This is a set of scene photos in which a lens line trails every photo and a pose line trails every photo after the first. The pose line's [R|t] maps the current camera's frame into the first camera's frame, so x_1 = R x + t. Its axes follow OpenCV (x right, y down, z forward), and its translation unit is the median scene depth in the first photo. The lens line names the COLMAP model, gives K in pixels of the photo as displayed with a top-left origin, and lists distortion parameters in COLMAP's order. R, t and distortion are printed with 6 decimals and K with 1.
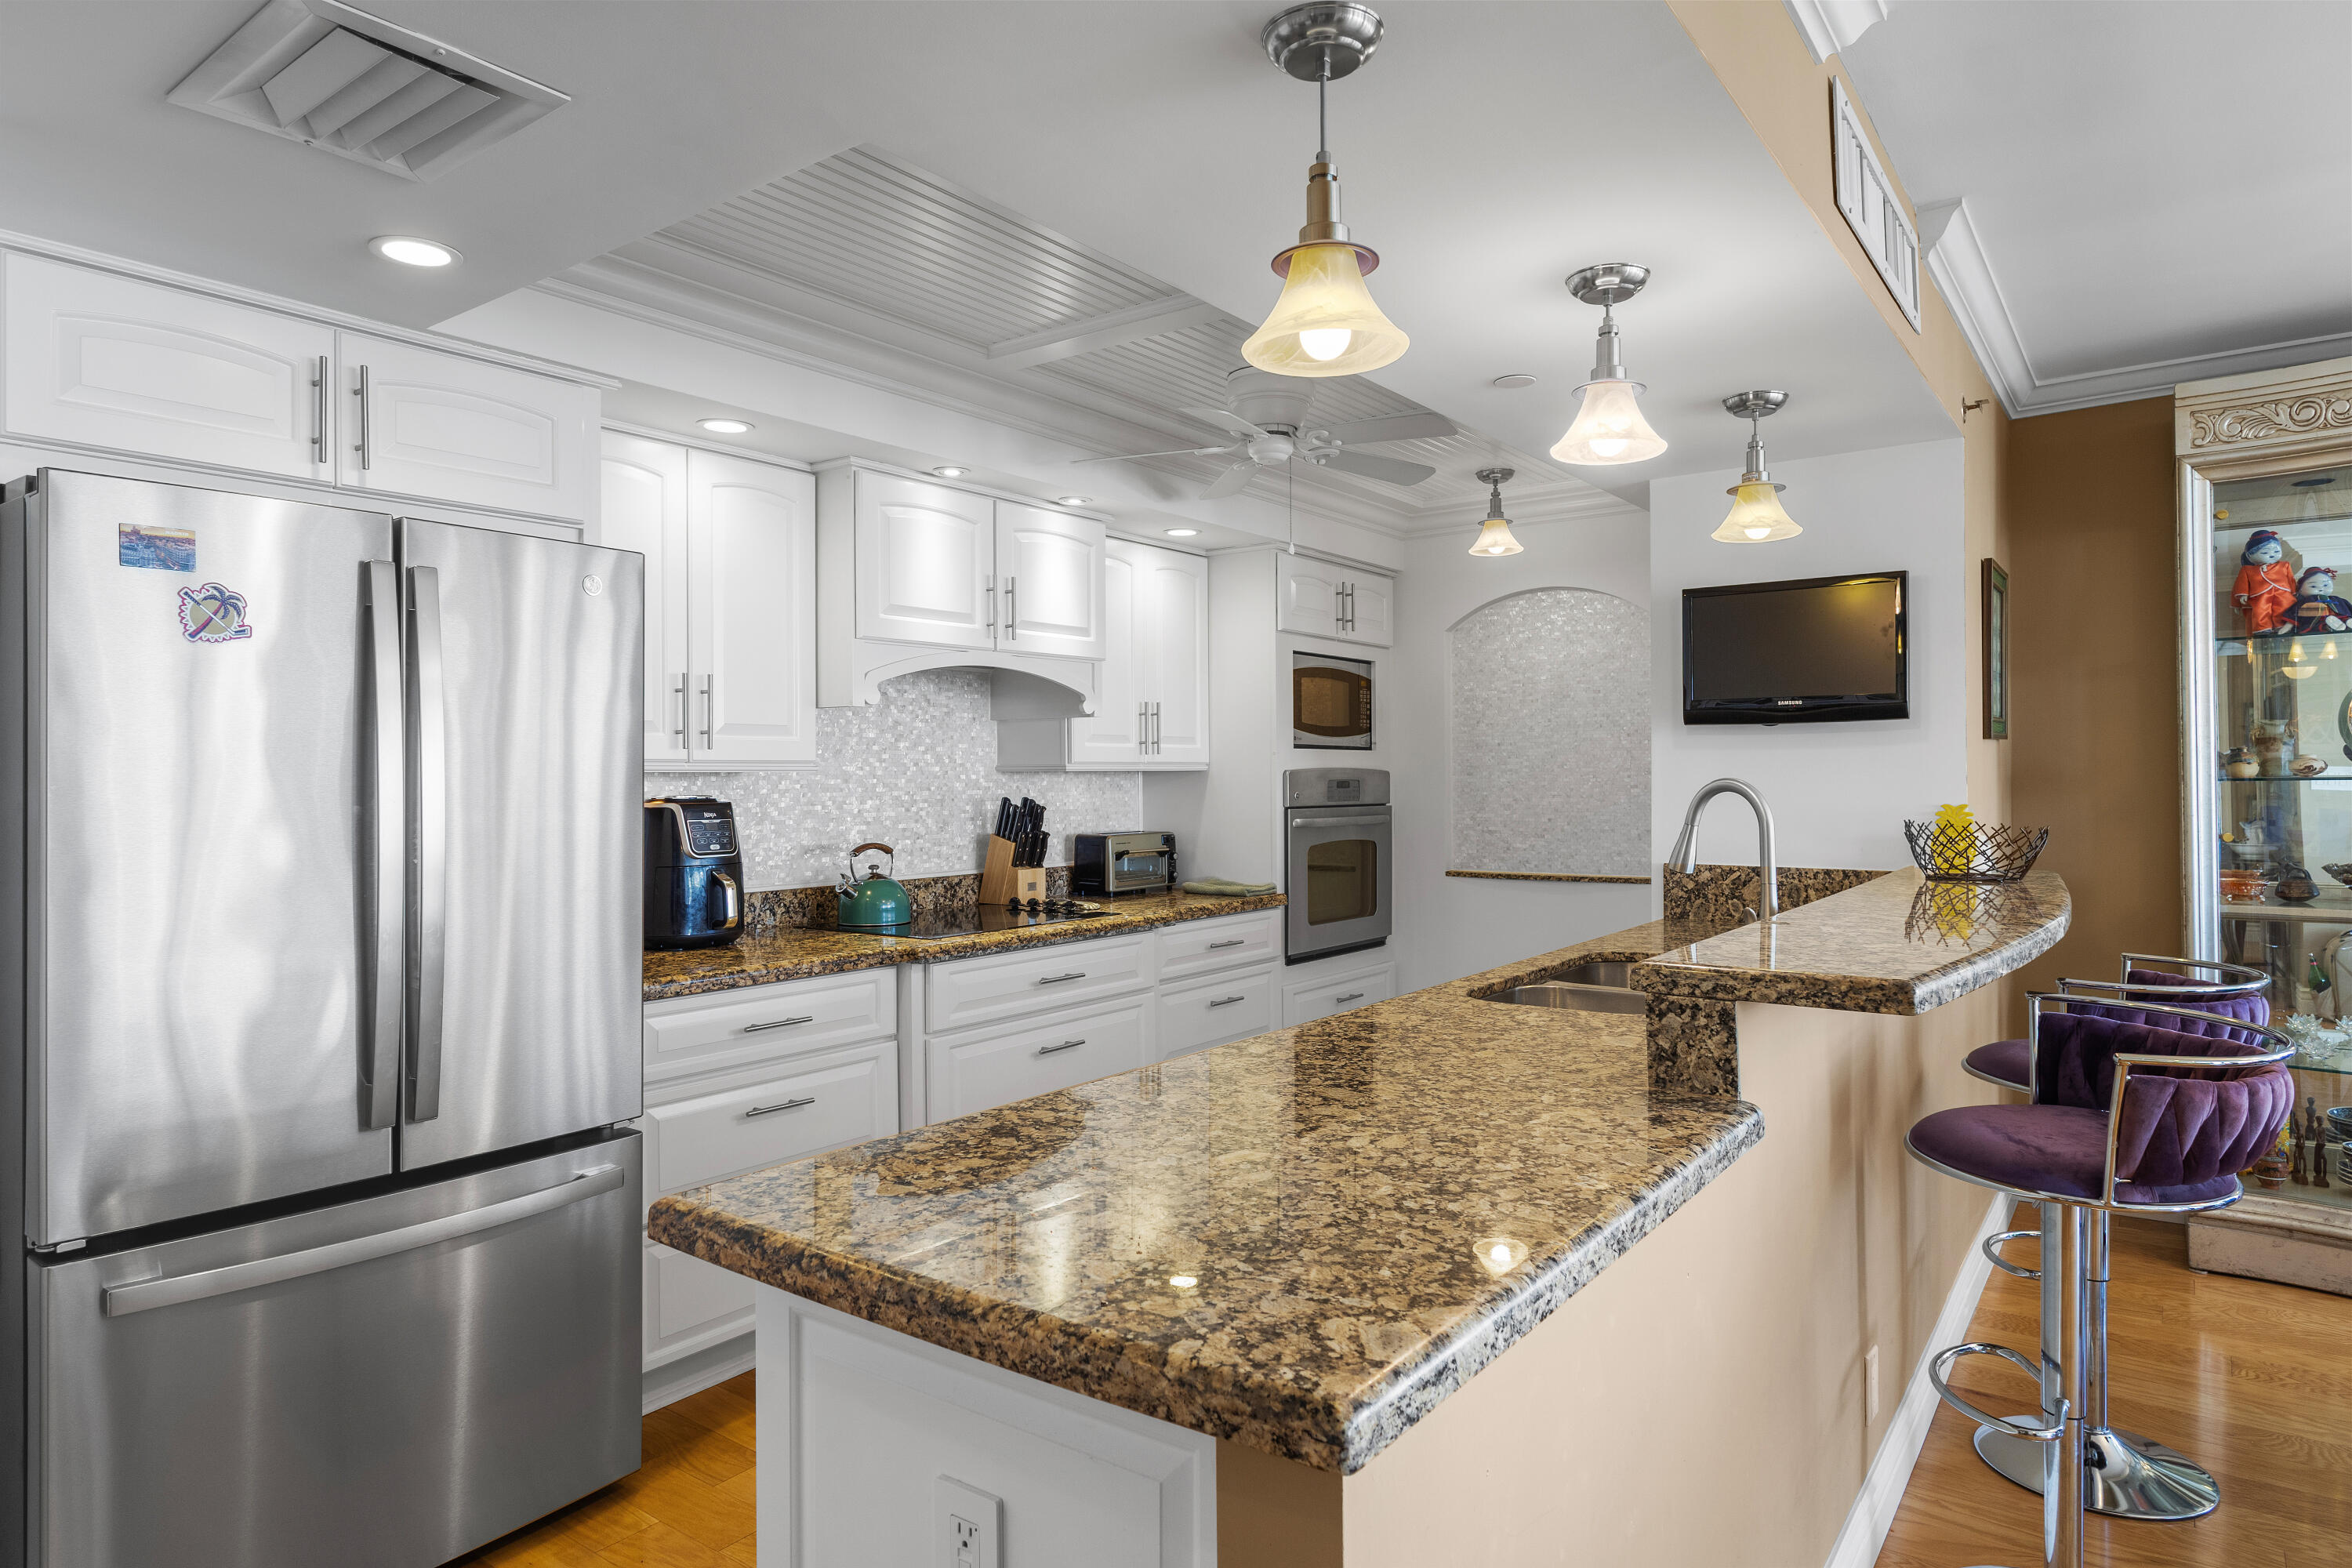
lens RADIAL K [[1366.3, 0, 1169.4], [0, 1366.3, 782.7], [0, 0, 1]] dist [0.001502, 0.000081]
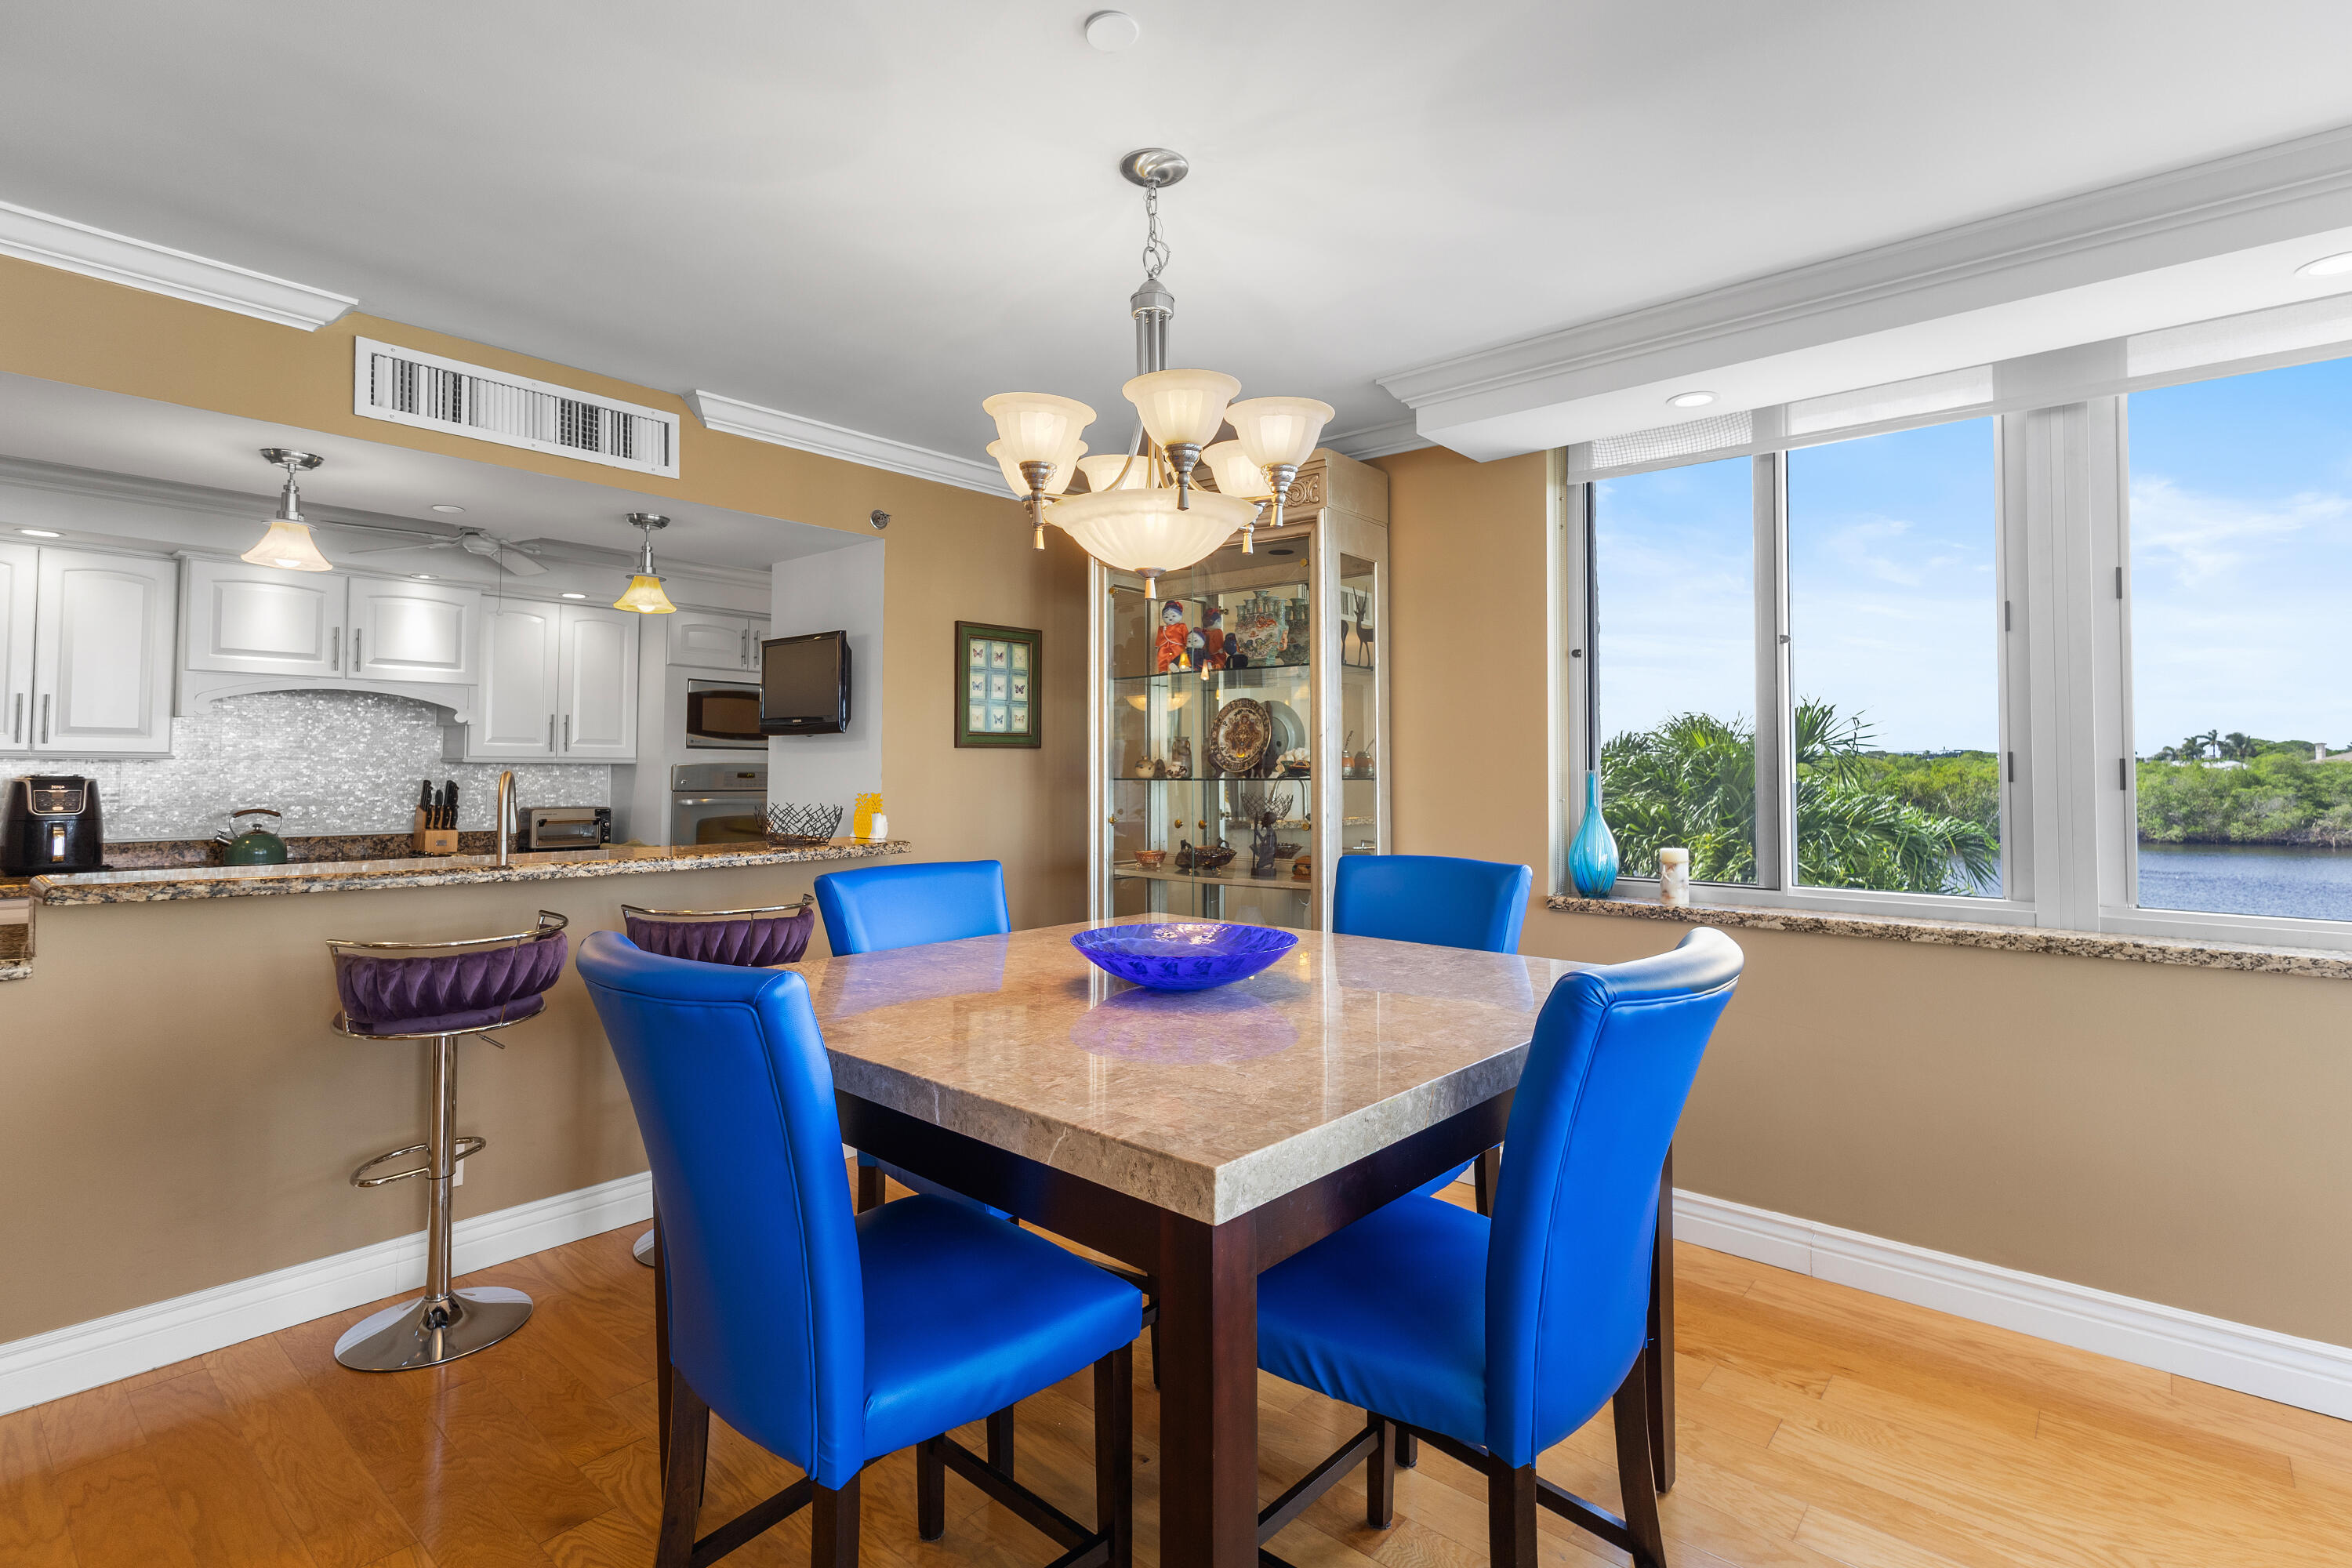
lens RADIAL K [[1103.6, 0, 1168.7], [0, 1103.6, 761.9], [0, 0, 1]] dist [0.012318, -0.000350]
pose [[0.997351, 0.013867, -0.071402, 0.739406], [-0.014742, 0.999822, -0.011742, -0.006066], [0.071227, 0.012763, 0.997378, -0.103855]]
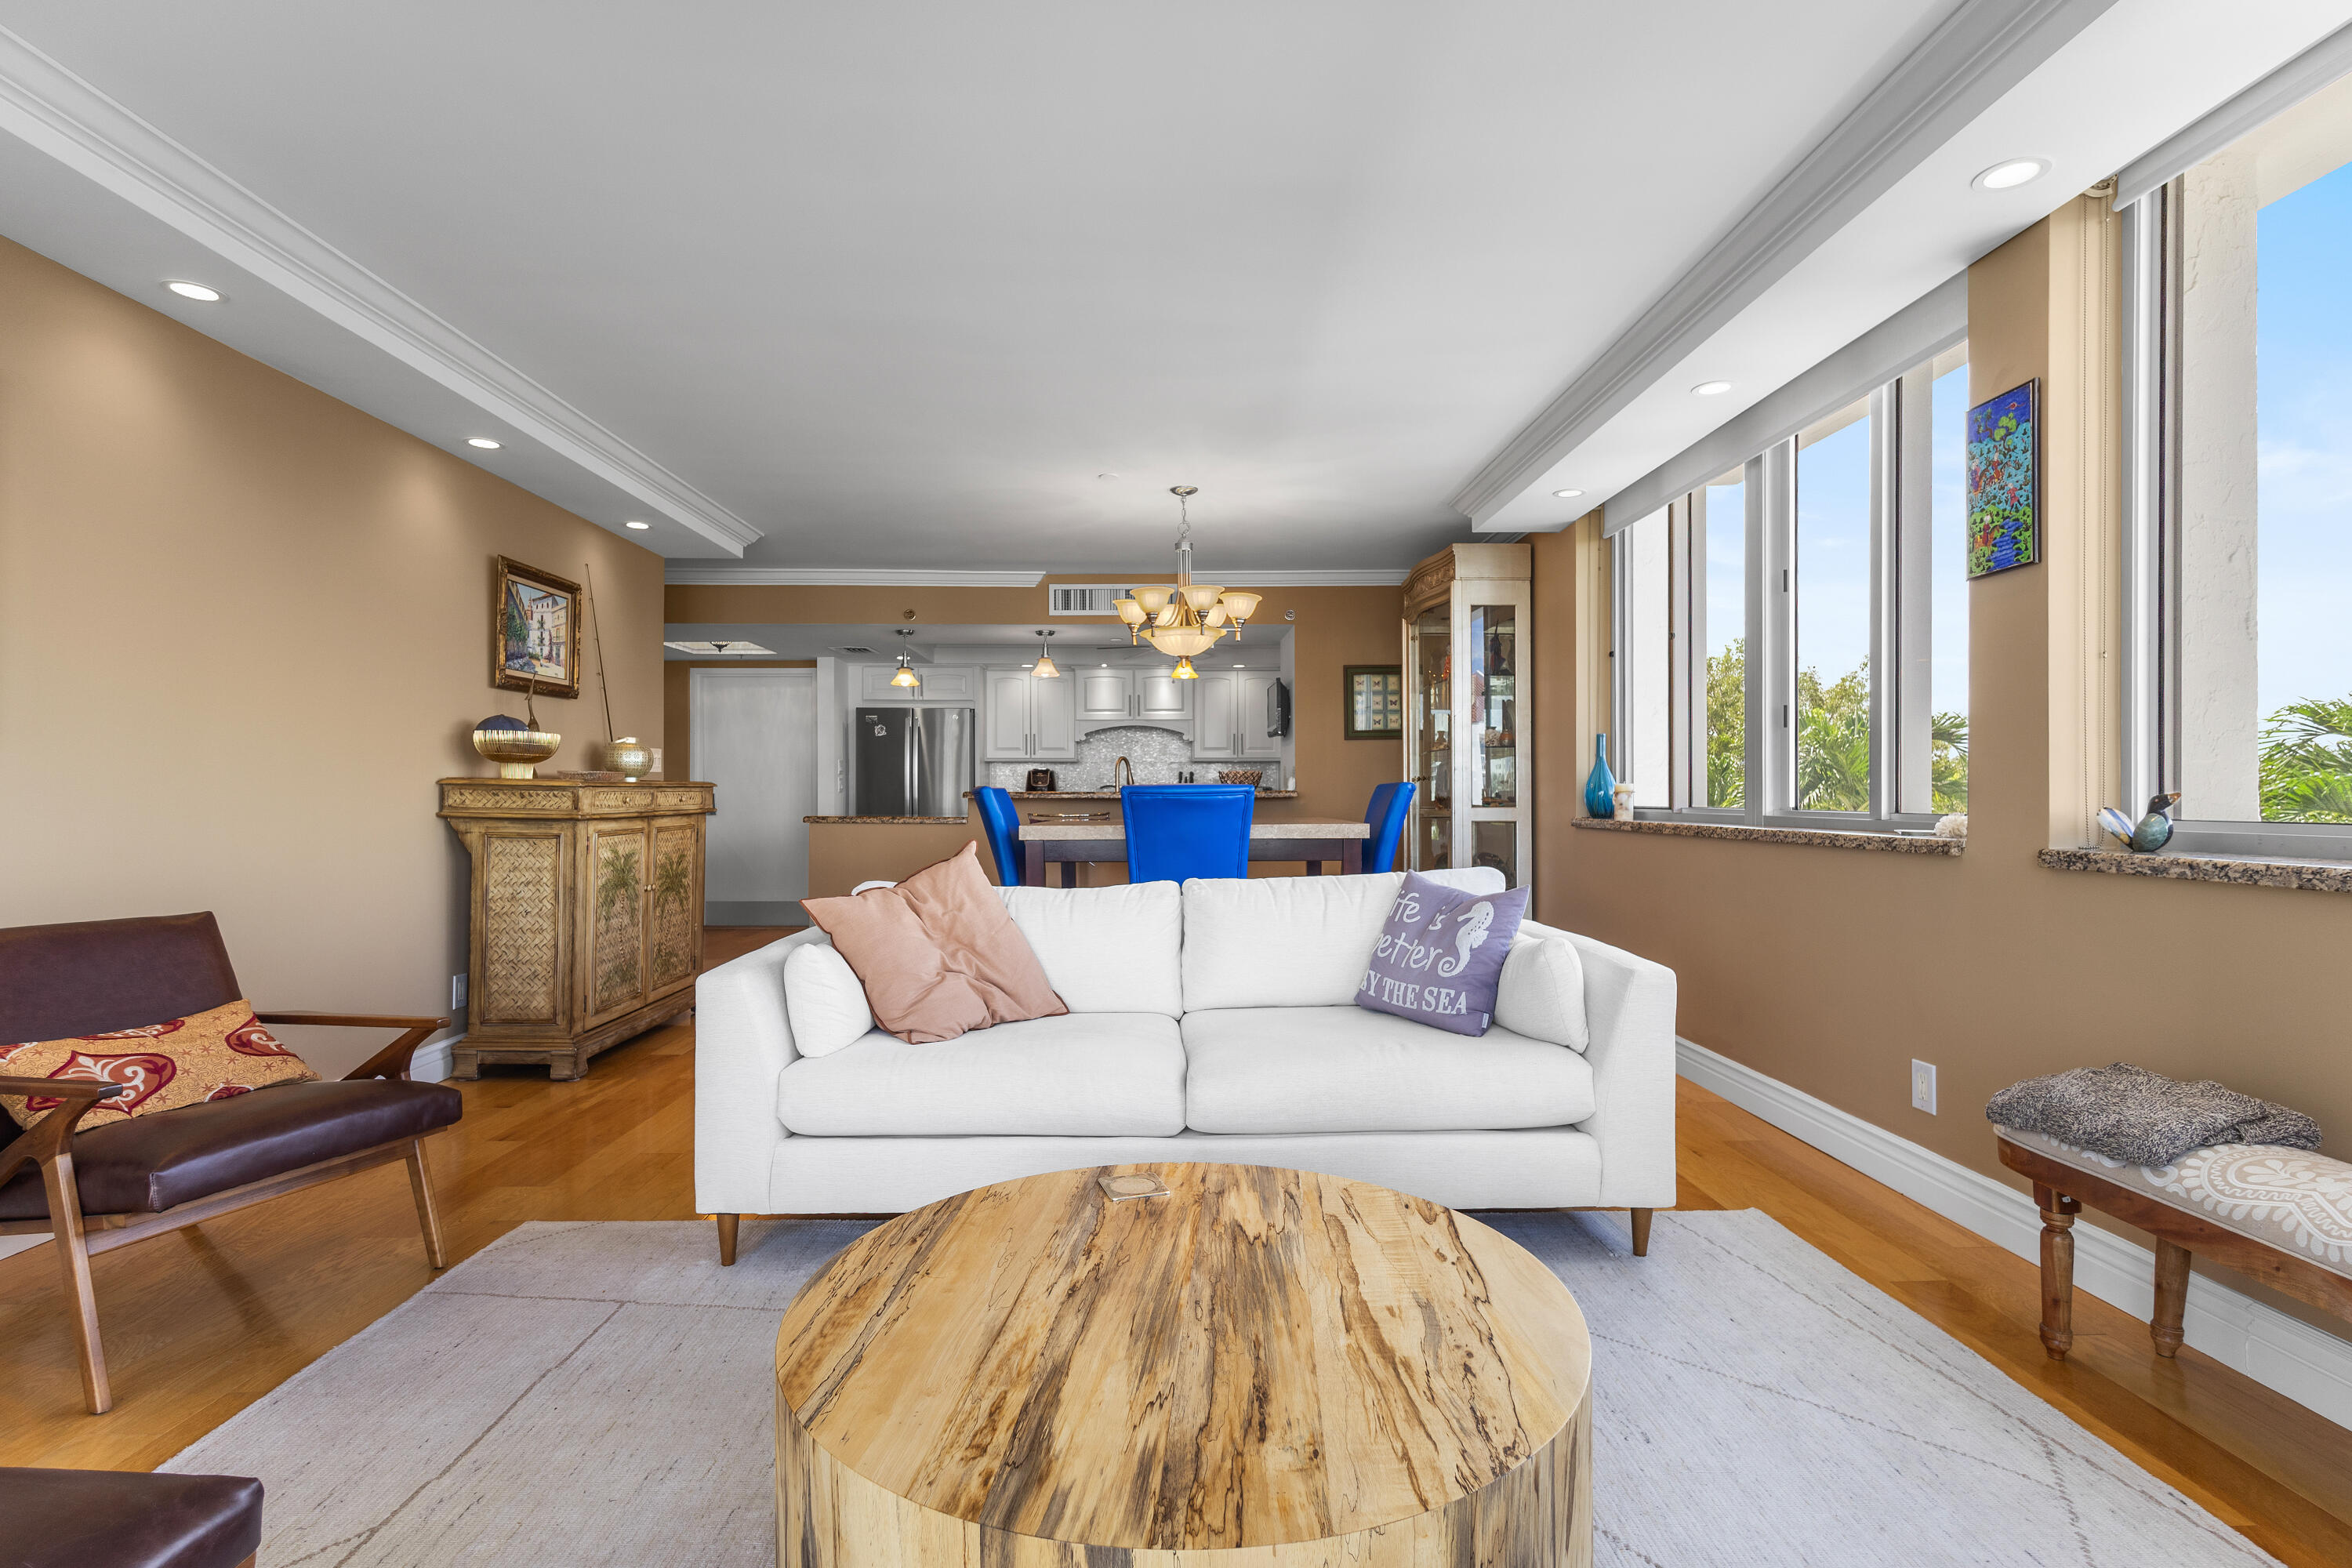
lens RADIAL K [[1103.6, 0, 1172.7], [0, 1103.6, 790.9], [0, 0, 1]] dist [0.012318, -0.000350]
pose [[0.613430, 0.005659, -0.789729, 1.570208], [-0.006808, 0.999975, 0.001878, 0.043232], [0.789720, 0.004224, 0.613454, -0.336874]]
